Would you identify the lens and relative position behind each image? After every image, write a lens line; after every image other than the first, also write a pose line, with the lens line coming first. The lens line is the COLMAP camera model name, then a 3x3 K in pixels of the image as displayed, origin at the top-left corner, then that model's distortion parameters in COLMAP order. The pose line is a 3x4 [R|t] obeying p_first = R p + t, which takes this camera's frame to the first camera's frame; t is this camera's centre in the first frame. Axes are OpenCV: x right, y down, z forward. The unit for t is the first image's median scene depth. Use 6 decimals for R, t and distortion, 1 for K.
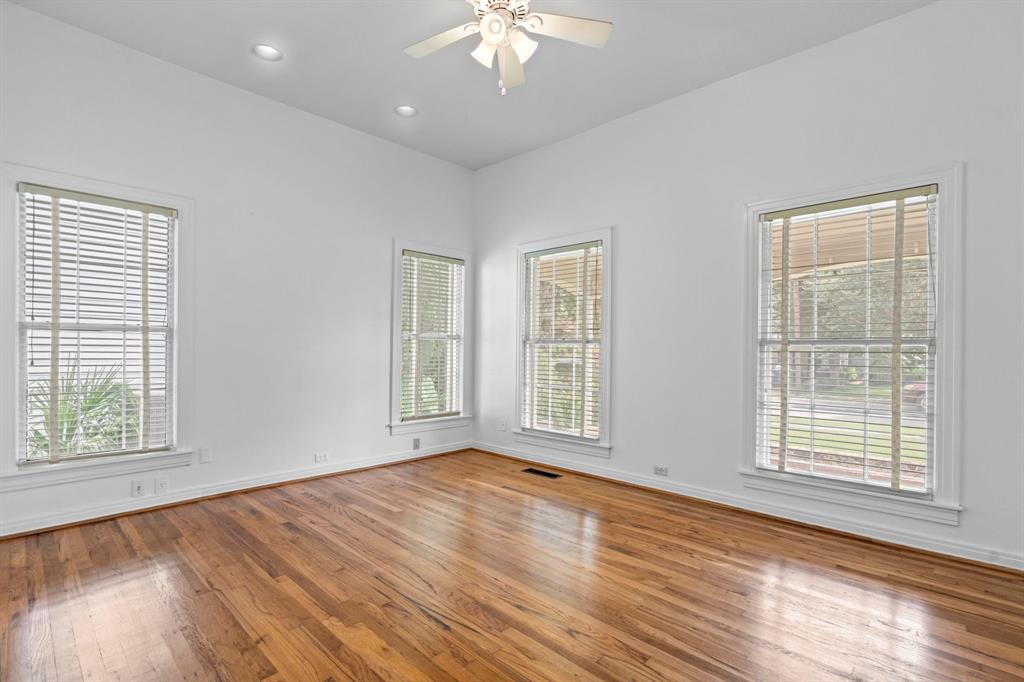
lens RADIAL K [[483.0, 0, 530.7], [0, 483.0, 338.7], [0, 0, 1]] dist [0.000724, 0.000129]
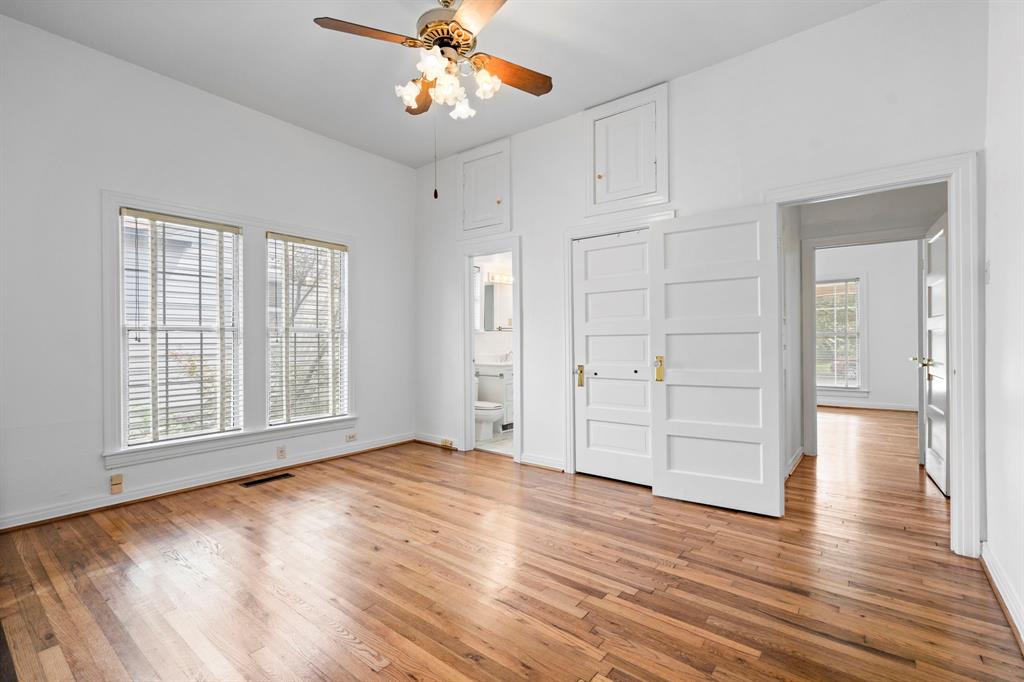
lens RADIAL K [[467.2, 0, 511.4], [0, 467.2, 329.7], [0, 0, 1]] dist [-0.004004, -0.000529]
pose [[0.996573, -0.012488, 0.081766, -0.180397], [0.012911, 0.999906, -0.004643, -0.004245], [-0.081700, 0.005683, 0.996641, -0.197745]]
